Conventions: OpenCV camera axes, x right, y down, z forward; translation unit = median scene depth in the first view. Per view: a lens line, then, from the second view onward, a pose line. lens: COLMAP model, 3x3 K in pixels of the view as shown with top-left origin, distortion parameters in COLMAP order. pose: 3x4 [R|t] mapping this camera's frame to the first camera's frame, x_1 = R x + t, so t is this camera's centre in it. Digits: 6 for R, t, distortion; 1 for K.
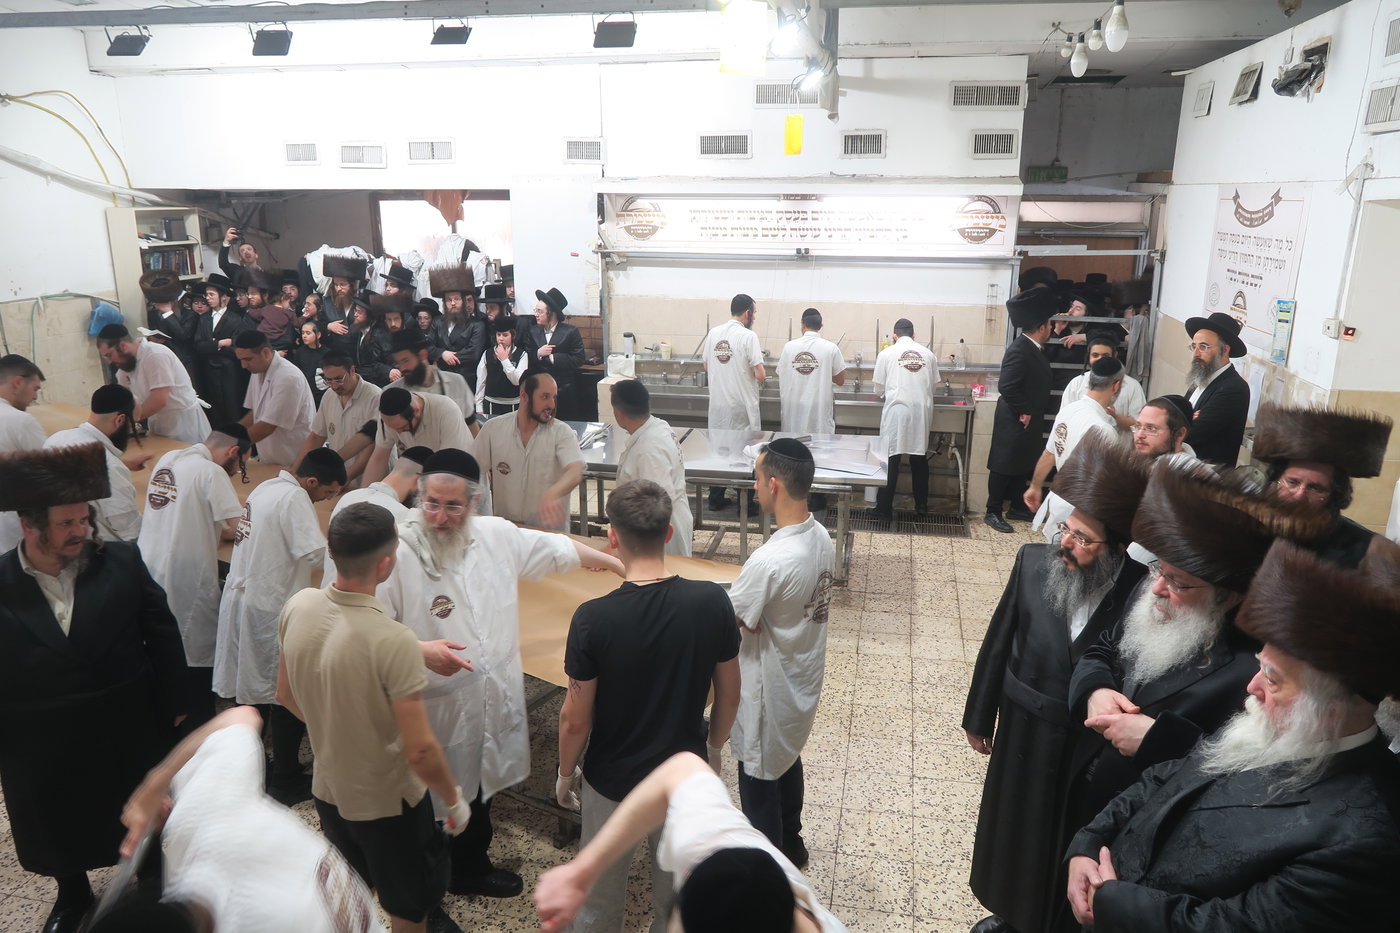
lens RADIAL K [[973.9, 0, 707.4], [0, 973.9, 475.2], [0, 0, 1]] dist [-0.021083, 0.014630]
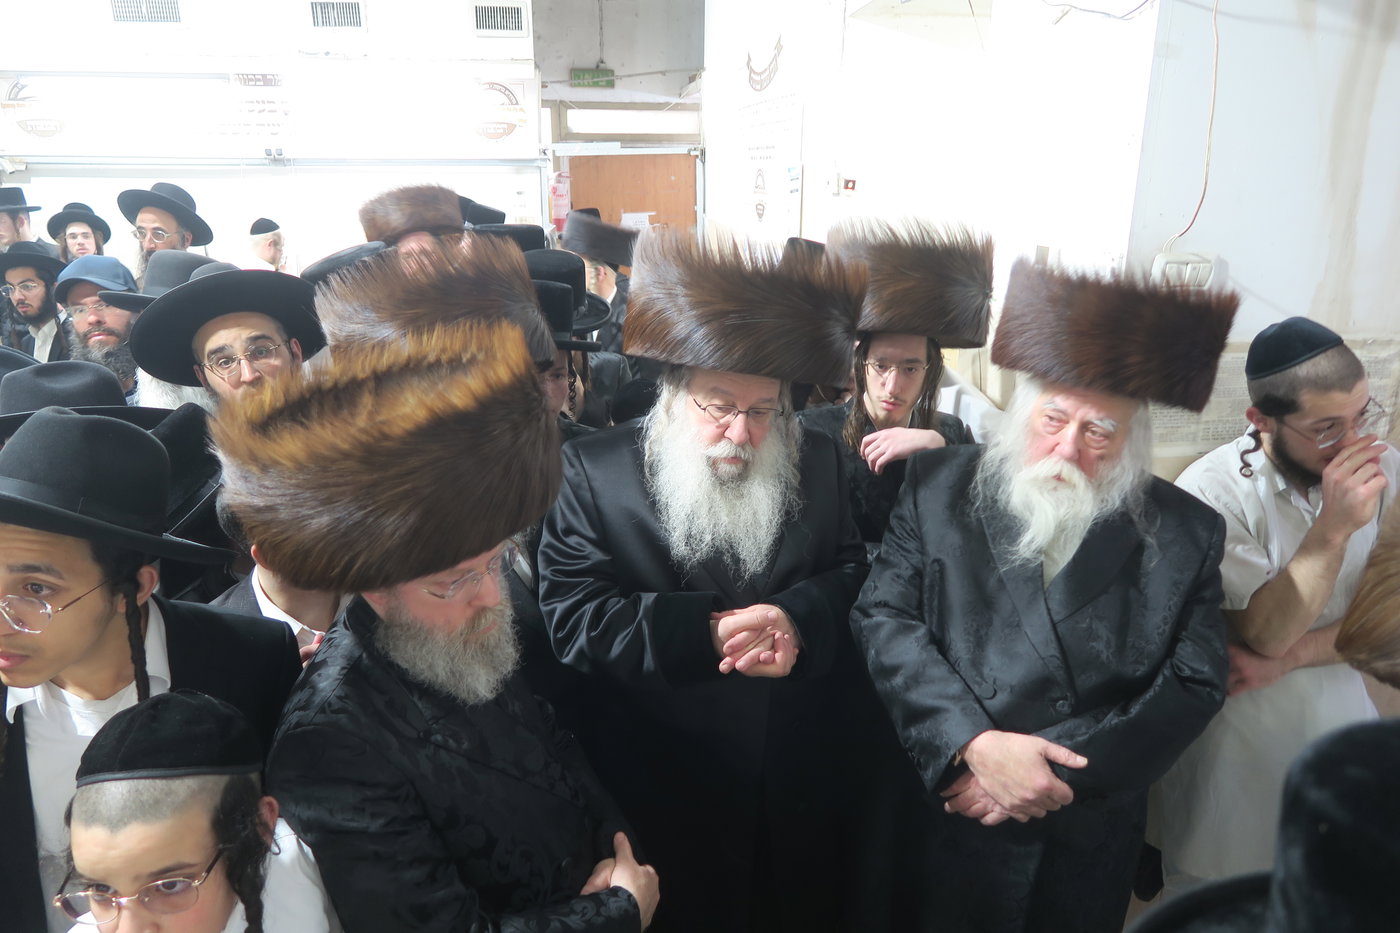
lens RADIAL K [[973.9, 0, 710.6], [0, 973.9, 455.7], [0, 0, 1]] dist [-0.021083, 0.014630]
pose [[0.939578, -0.094728, 0.328967, 0.173925], [0.092346, 0.995464, 0.022896, 0.031145], [-0.329644, 0.008867, 0.944064, 0.179133]]
